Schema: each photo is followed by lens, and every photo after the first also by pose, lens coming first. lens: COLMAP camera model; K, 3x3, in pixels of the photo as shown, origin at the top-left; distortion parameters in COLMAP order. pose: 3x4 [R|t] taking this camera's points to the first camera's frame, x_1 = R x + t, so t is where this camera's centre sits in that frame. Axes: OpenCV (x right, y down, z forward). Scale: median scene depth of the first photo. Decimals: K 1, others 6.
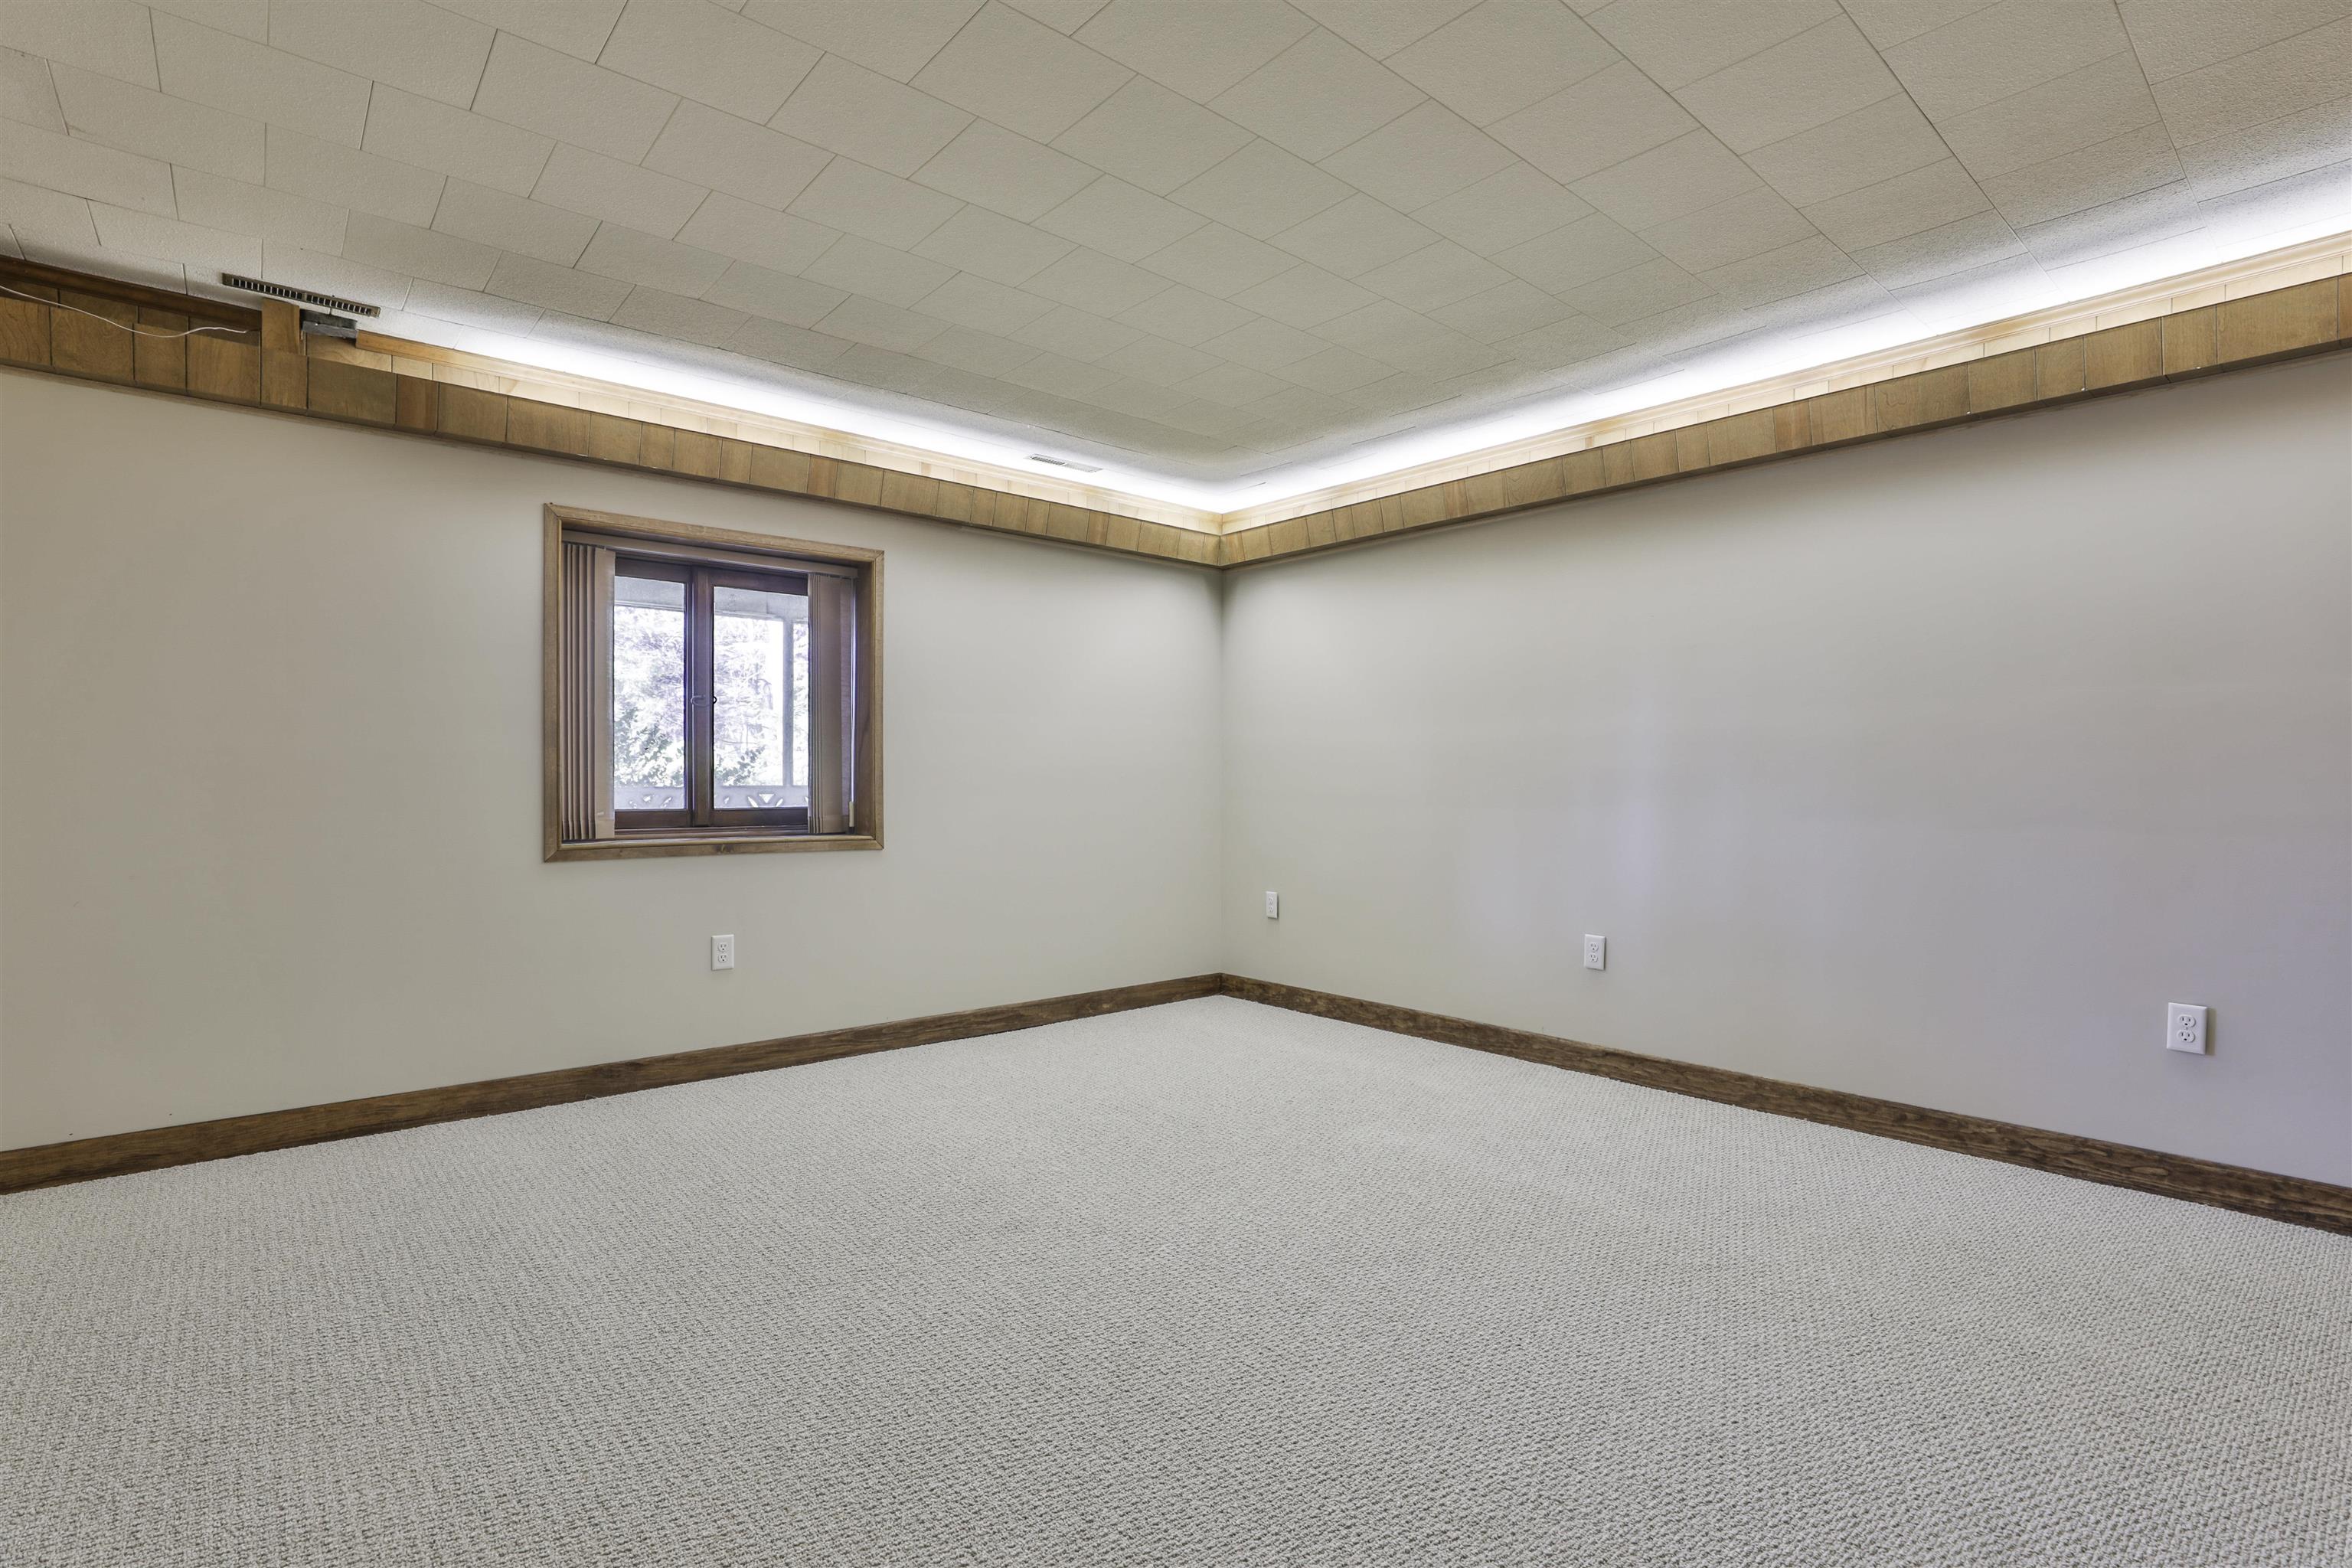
lens RADIAL K [[1086.9, 0, 1177.1], [0, 1086.9, 783.0], [0, 0, 1]] dist [-0.004612, -0.000100]
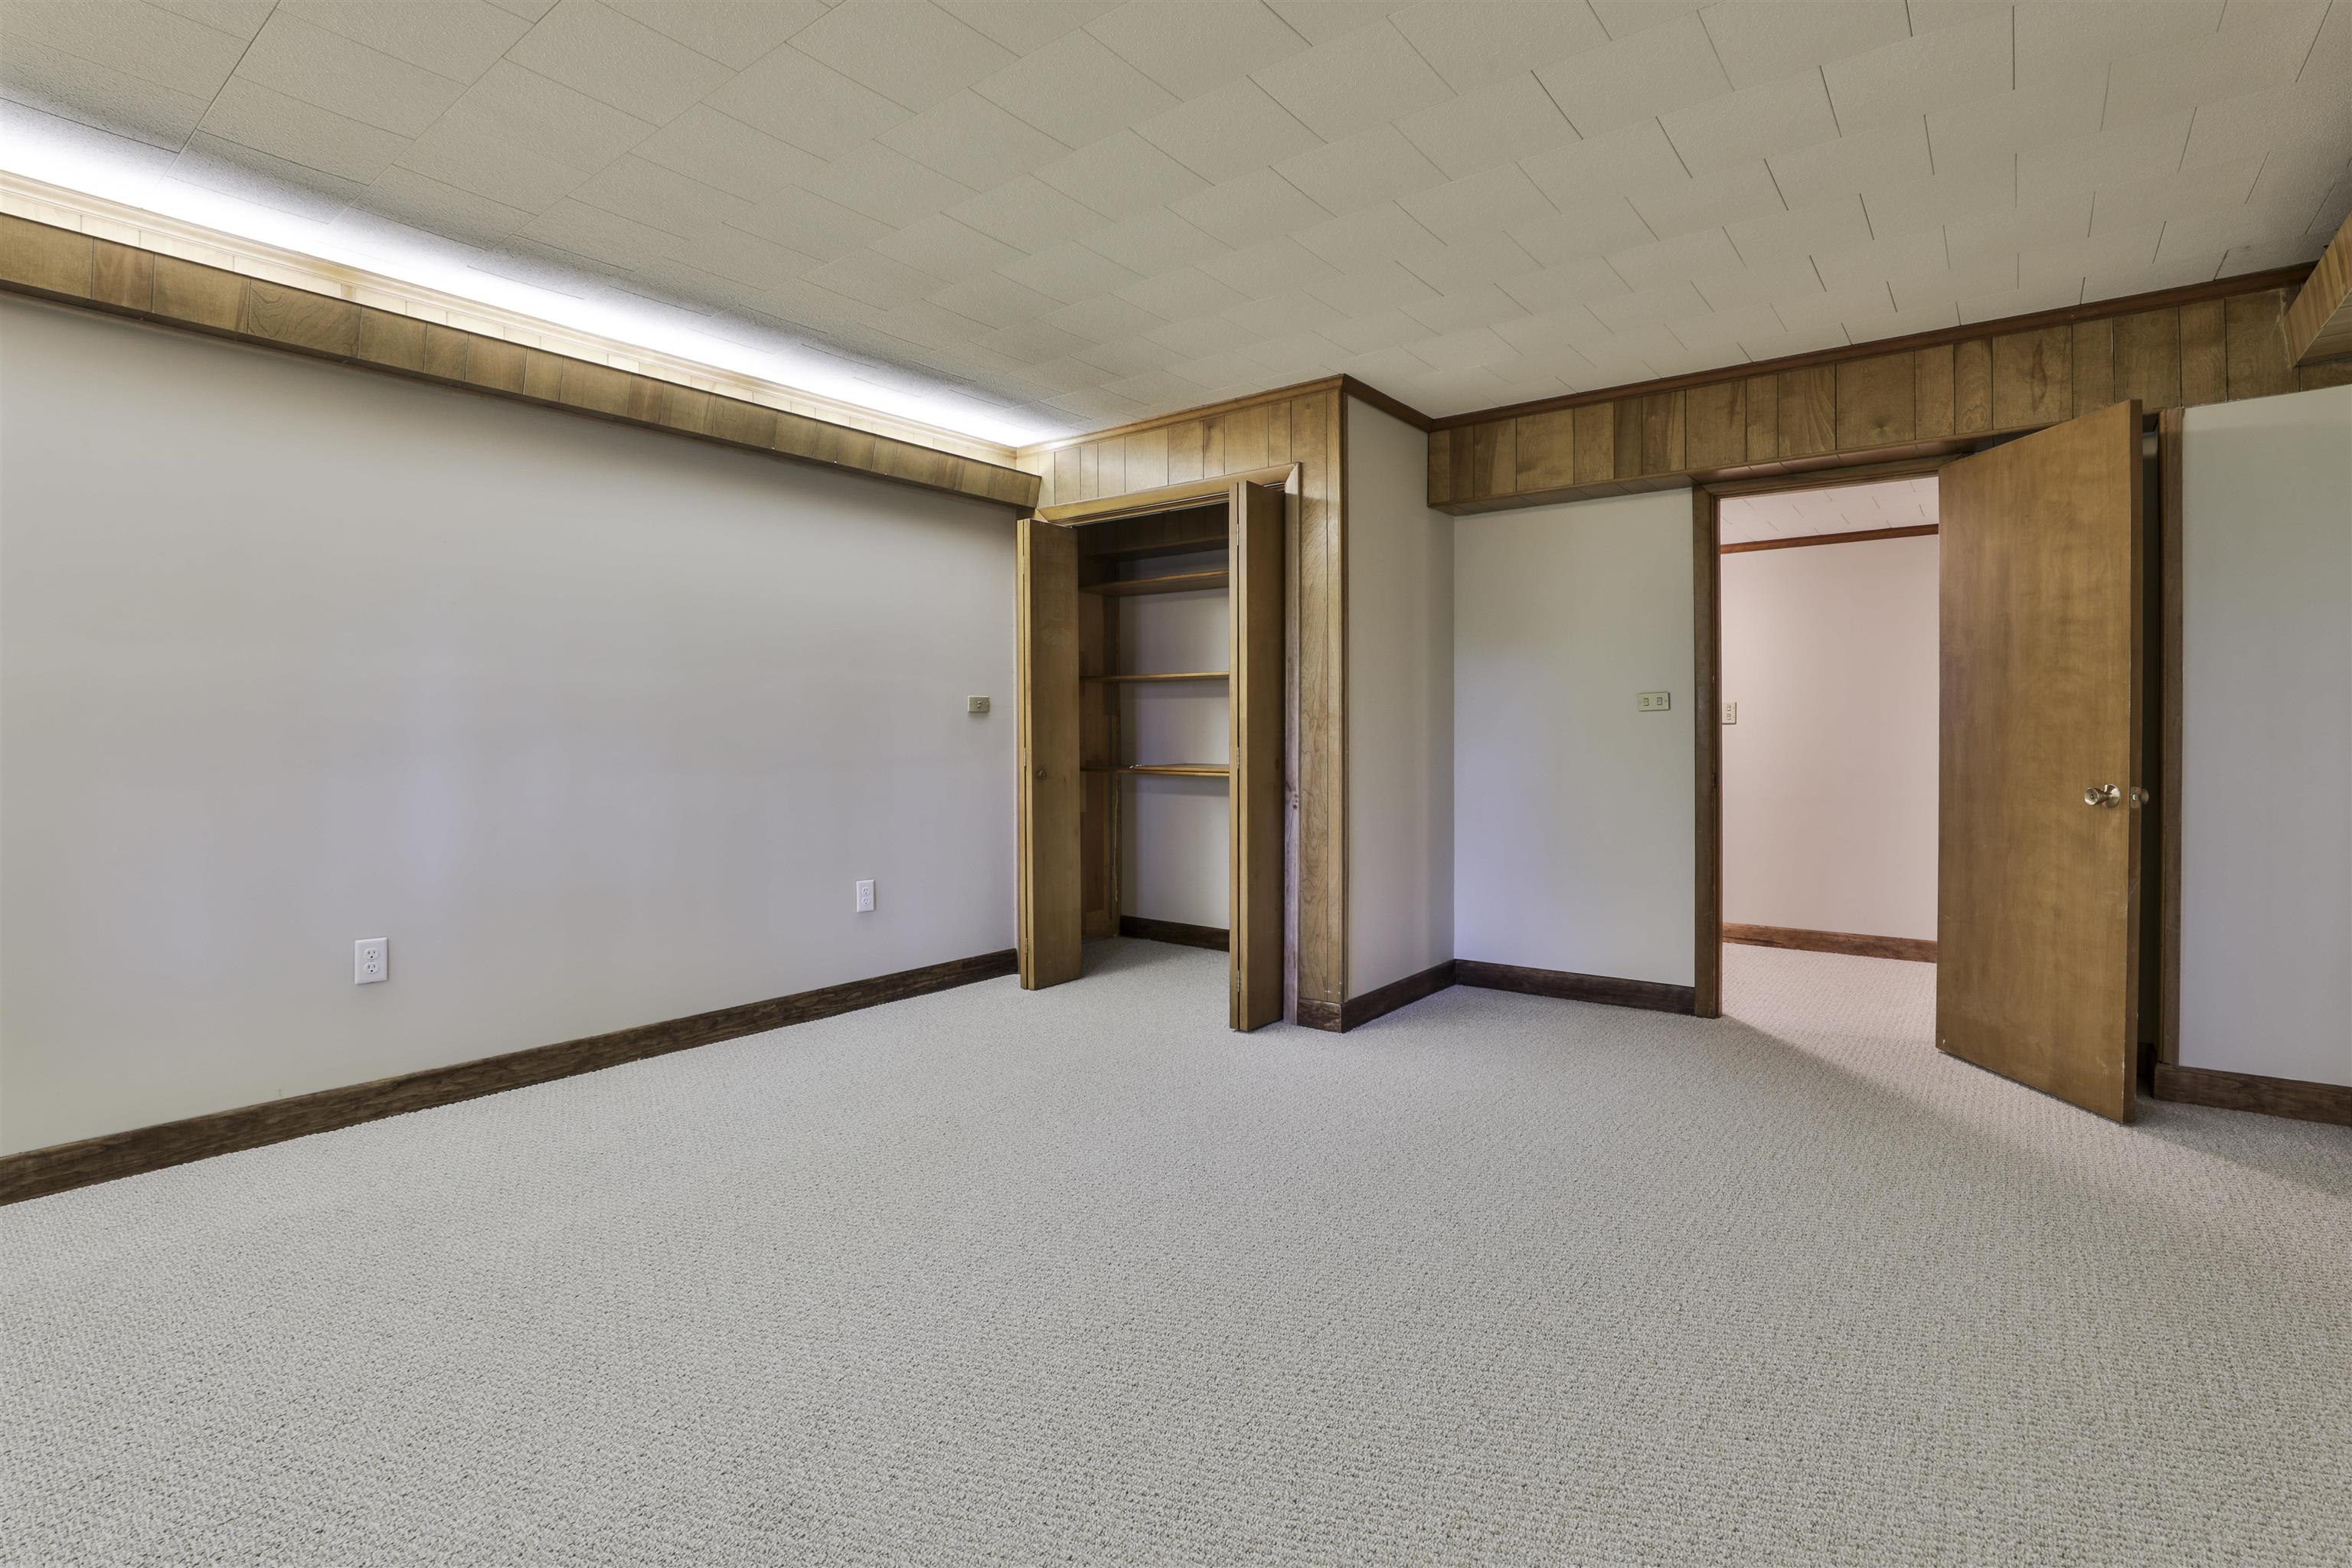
lens RADIAL K [[1086.9, 0, 1232.7], [0, 1086.9, 731.8], [0, 0, 1]] dist [-0.004612, -0.000100]
pose [[-0.184515, -0.000788, 0.982829, -0.515681], [0.003432, 0.999993, 0.001446, -0.006133], [-0.982824, 0.003640, -0.184511, 0.577403]]
